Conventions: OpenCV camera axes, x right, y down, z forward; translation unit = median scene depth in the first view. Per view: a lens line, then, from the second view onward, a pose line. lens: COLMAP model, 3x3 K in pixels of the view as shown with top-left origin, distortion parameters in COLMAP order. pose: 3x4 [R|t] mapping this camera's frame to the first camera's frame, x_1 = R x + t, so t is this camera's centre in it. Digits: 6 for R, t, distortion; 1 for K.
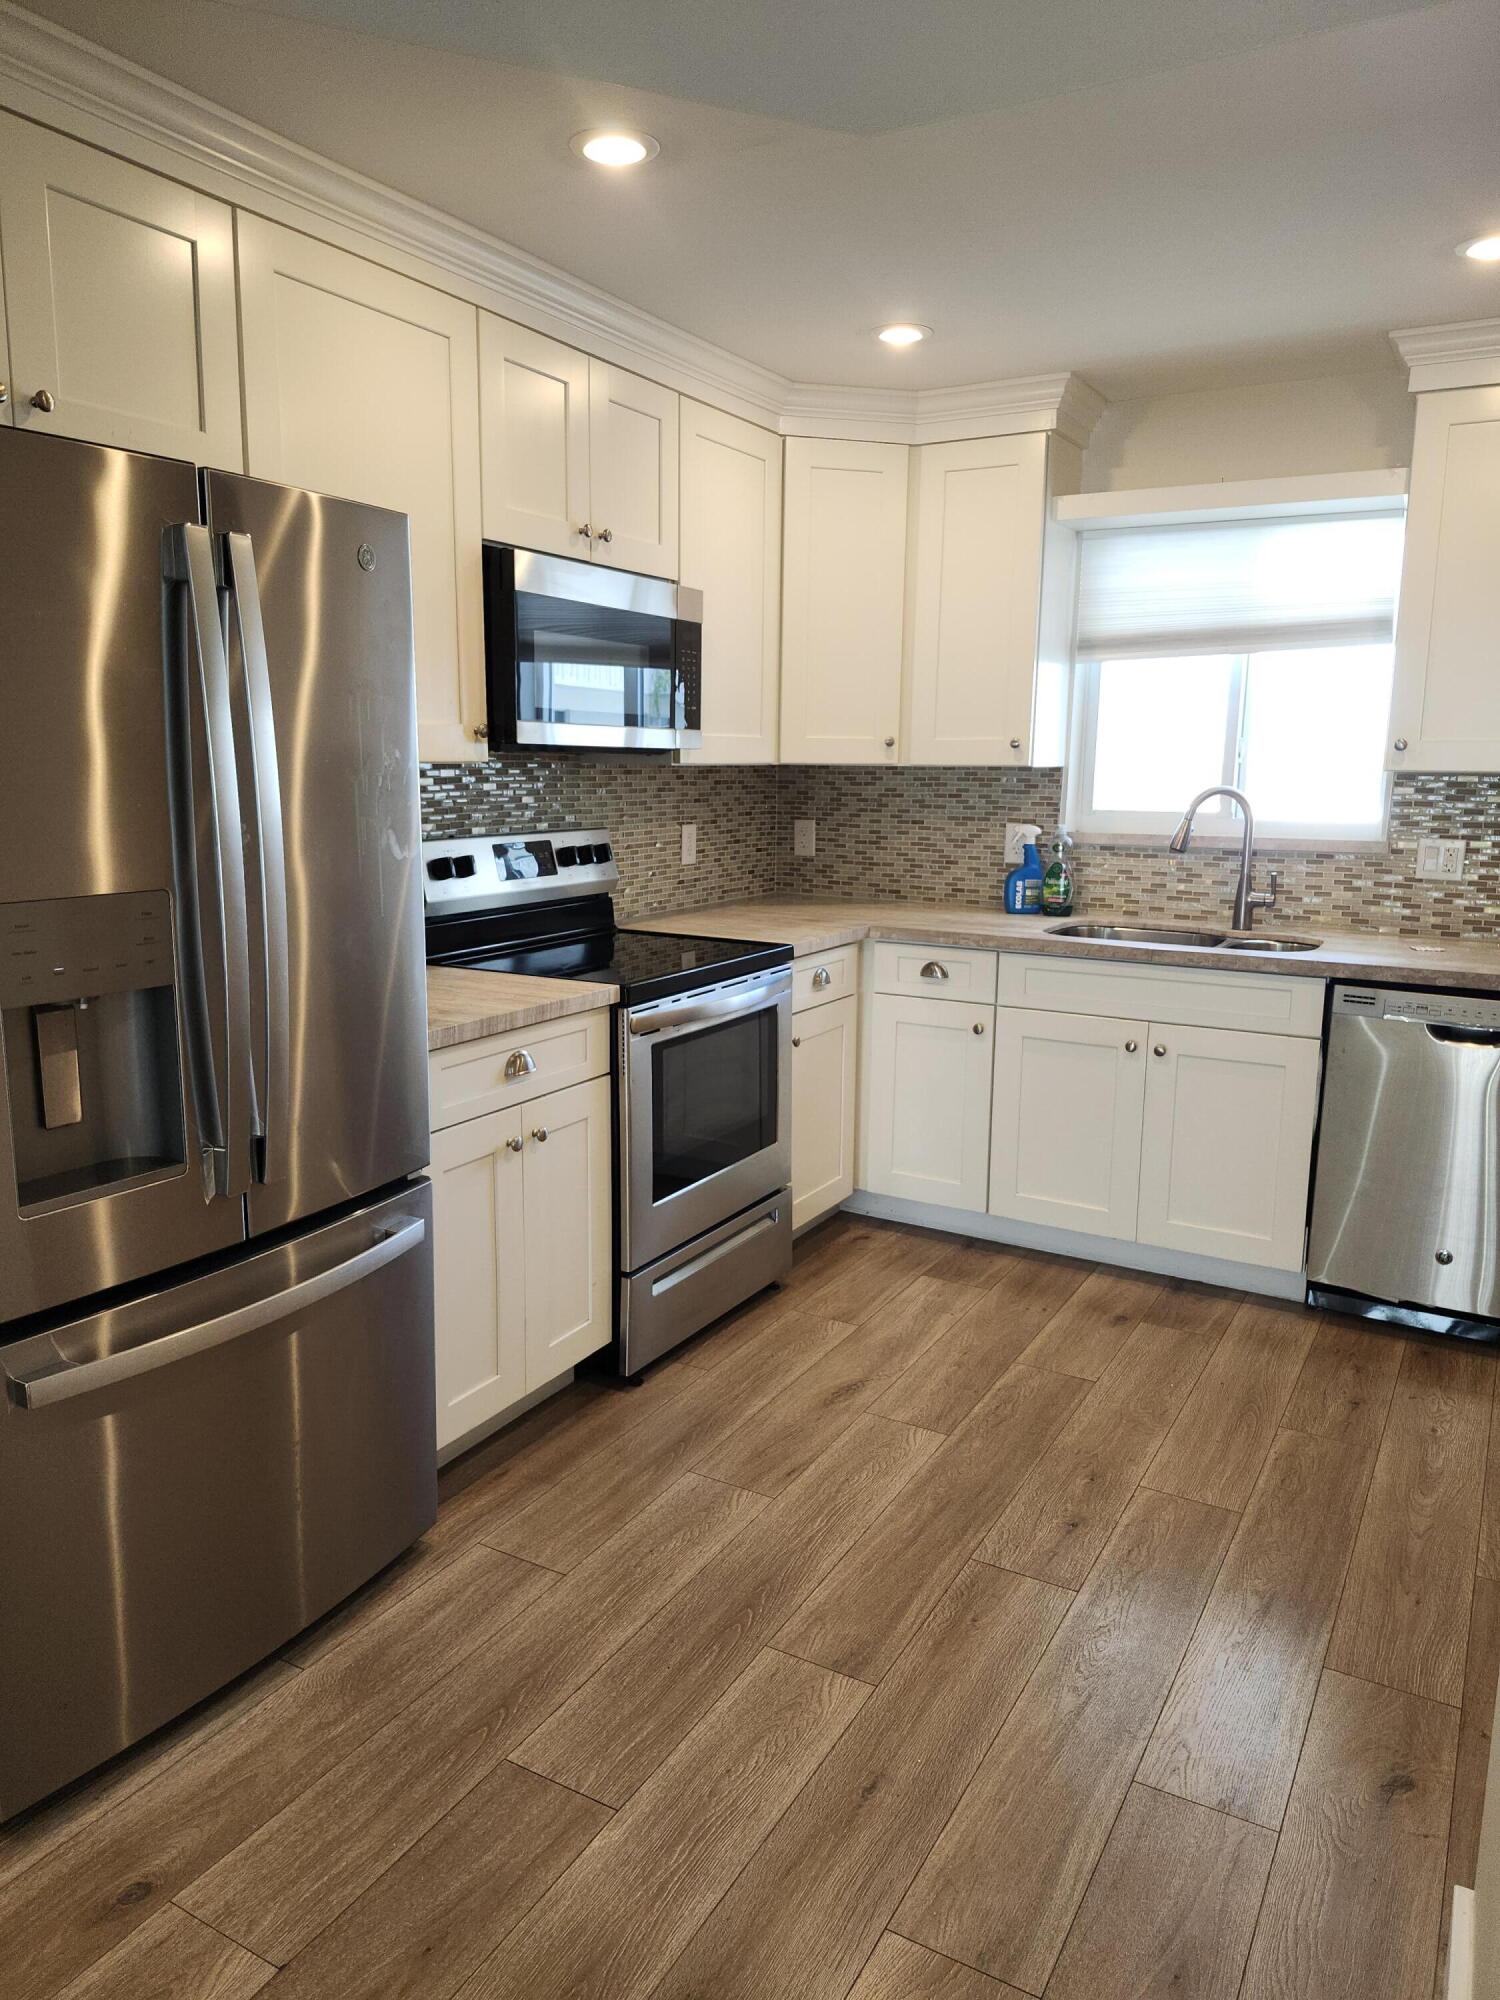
lens RADIAL K [[1356.8, 0, 733.3], [0, 1356.8, 994.6], [0, 0, 1]] dist [0.095392, -0.127882]
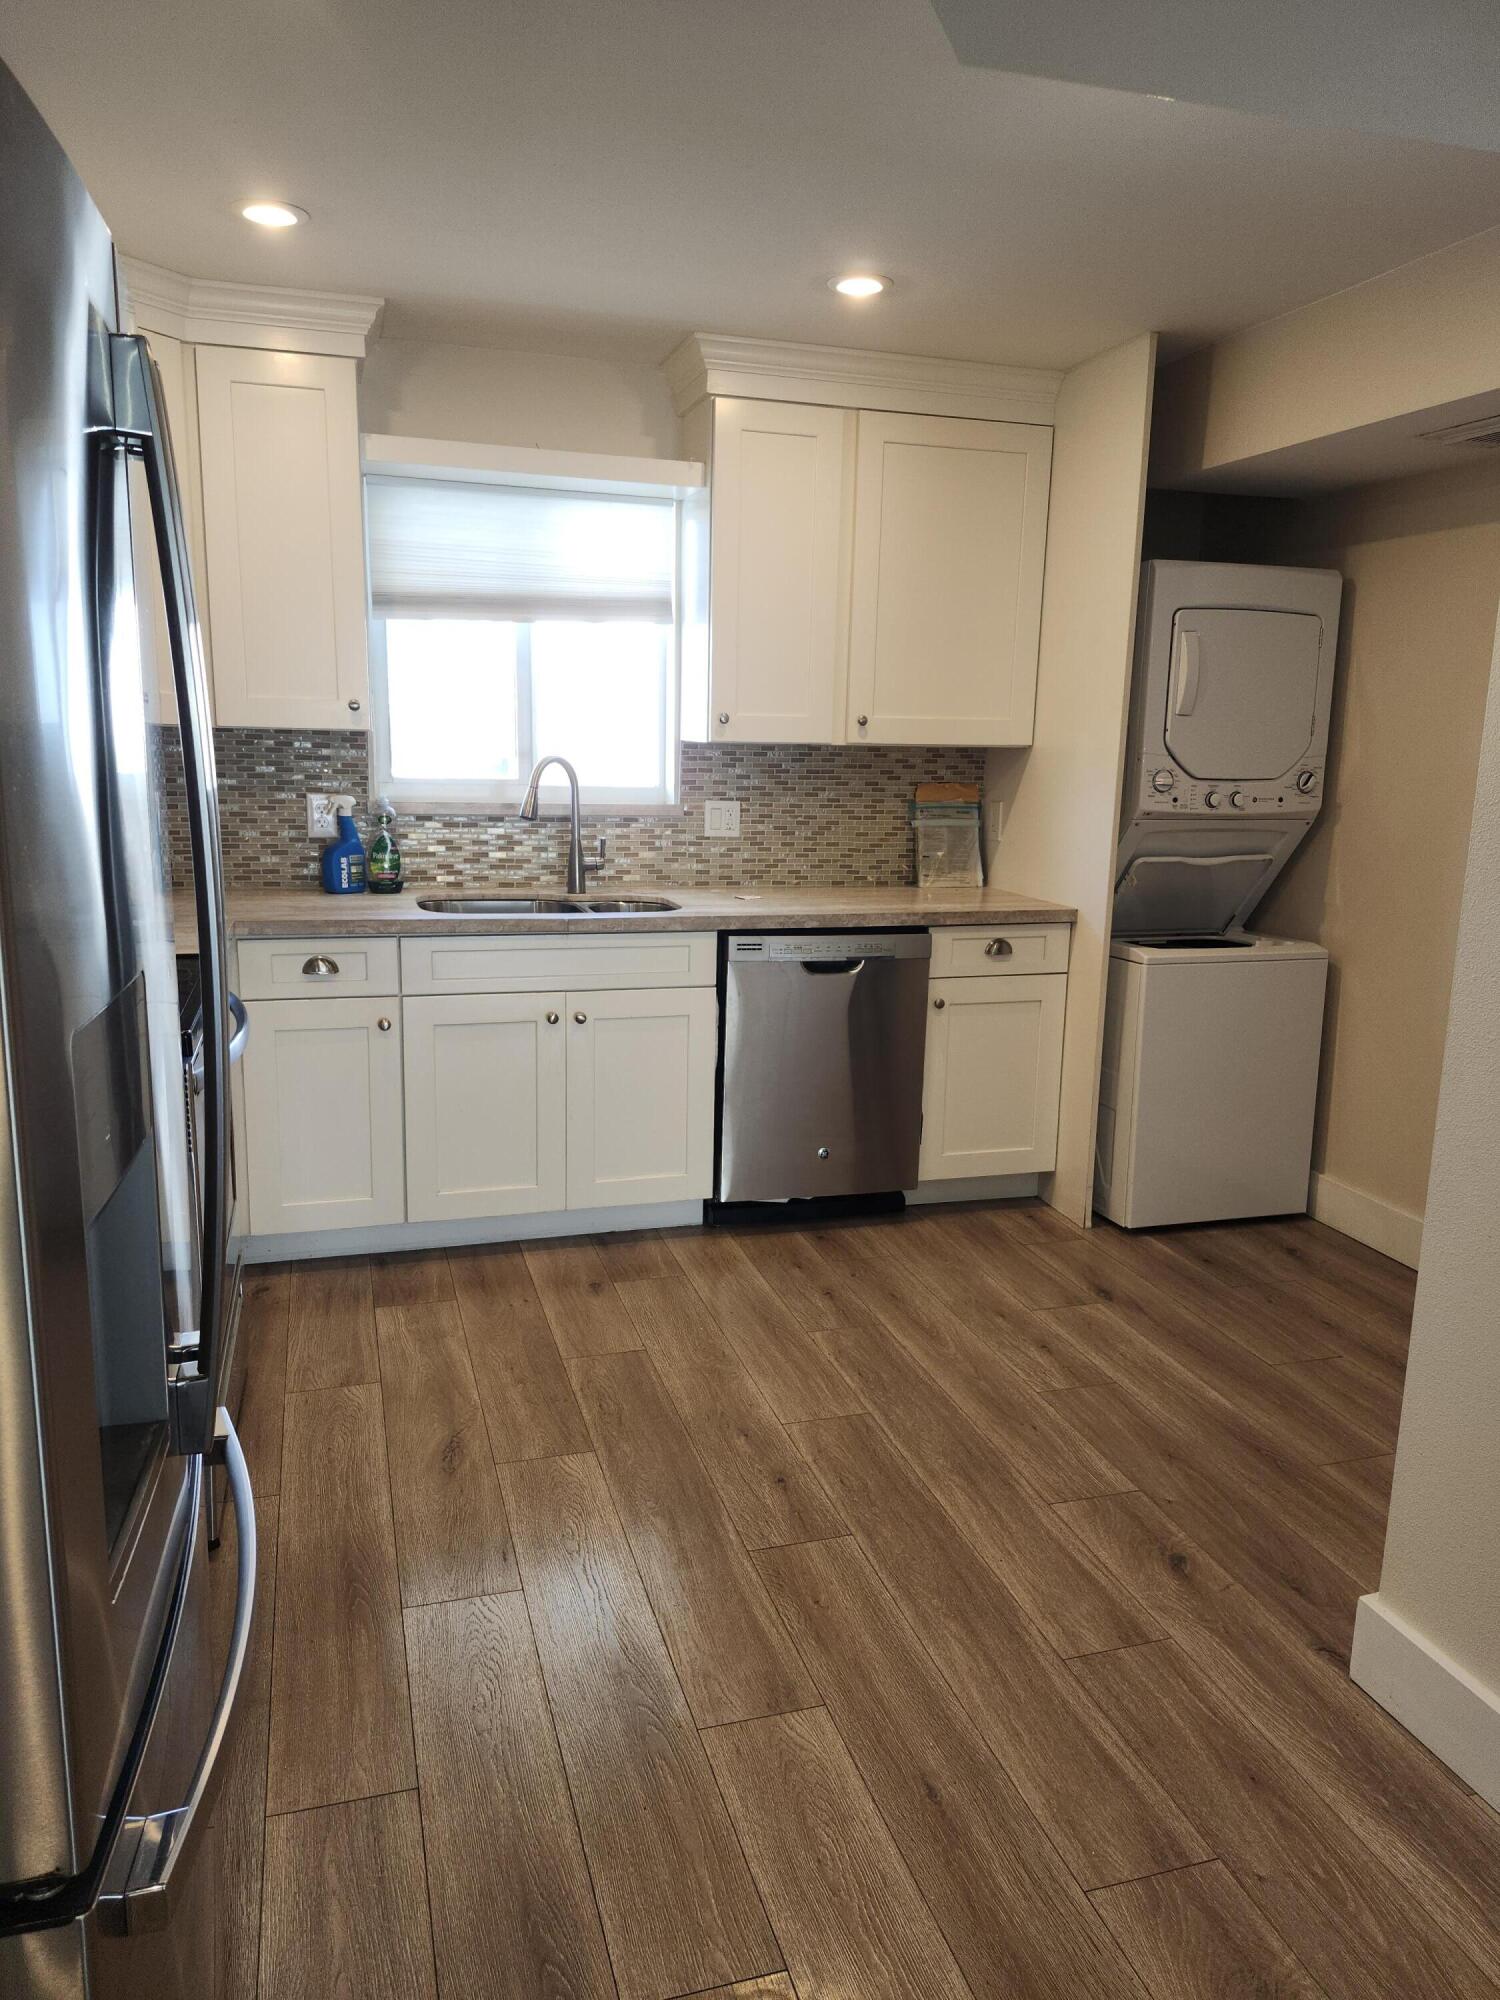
lens RADIAL K [[1363.7, 0, 750.0], [0, 1363.7, 1000.0], [0, 0, 1]] dist [0.102428, -0.165158]
pose [[0.683312, -0.134245, 0.717679, -0.306305], [0.109439, 0.990678, 0.081113, -0.038008], [-0.721878, 0.023117, 0.691634, 0.196319]]
